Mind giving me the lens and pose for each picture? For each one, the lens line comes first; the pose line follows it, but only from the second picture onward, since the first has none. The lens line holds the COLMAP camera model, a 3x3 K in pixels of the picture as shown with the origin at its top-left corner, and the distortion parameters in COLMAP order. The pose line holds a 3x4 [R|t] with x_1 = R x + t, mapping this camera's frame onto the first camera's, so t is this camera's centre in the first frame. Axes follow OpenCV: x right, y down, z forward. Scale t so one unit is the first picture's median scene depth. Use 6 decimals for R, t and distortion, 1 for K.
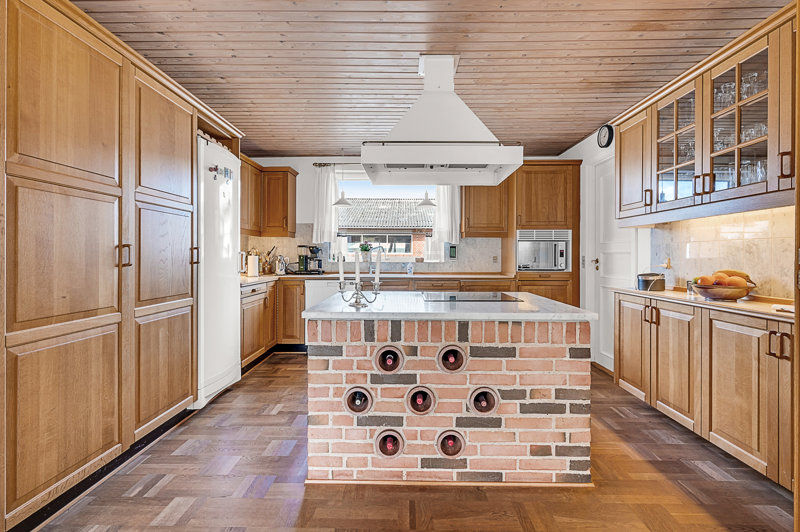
lens RADIAL K [[359.4, 0, 402.8], [0, 359.4, 254.9], [0, 0, 1]] dist [0.000228, 0.000114]
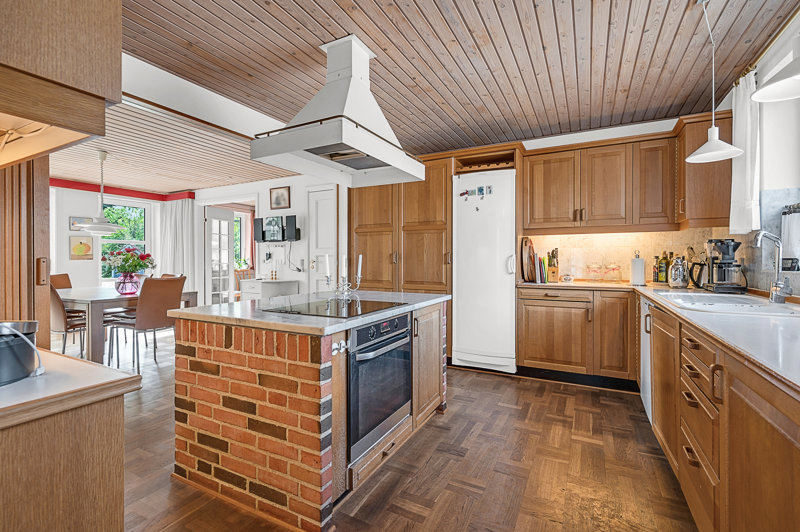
lens RADIAL K [[415.2, 0, 400.7], [0, 415.2, 262.4], [0, 0, 1]] dist [-0.000406, 0.000004]
pose [[-0.498276, 0.003342, -0.867012, 1.405415], [-0.000997, 0.999990, 0.004427, 0.016457], [0.867018, 0.003071, -0.498267, 2.355399]]
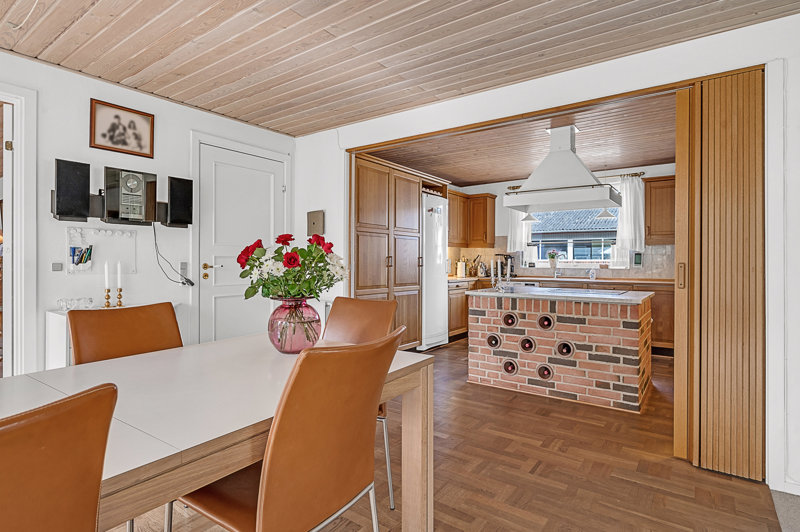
lens RADIAL K [[415.2, 0, 400.7], [0, 415.2, 262.4], [0, 0, 1]] dist [-0.000406, 0.000004]
pose [[0.821979, 0.000739, -0.569518, 0.686676], [-0.000677, 1.000000, 0.000320, 0.005398], [0.569518, 0.000122, 0.821979, -0.997166]]
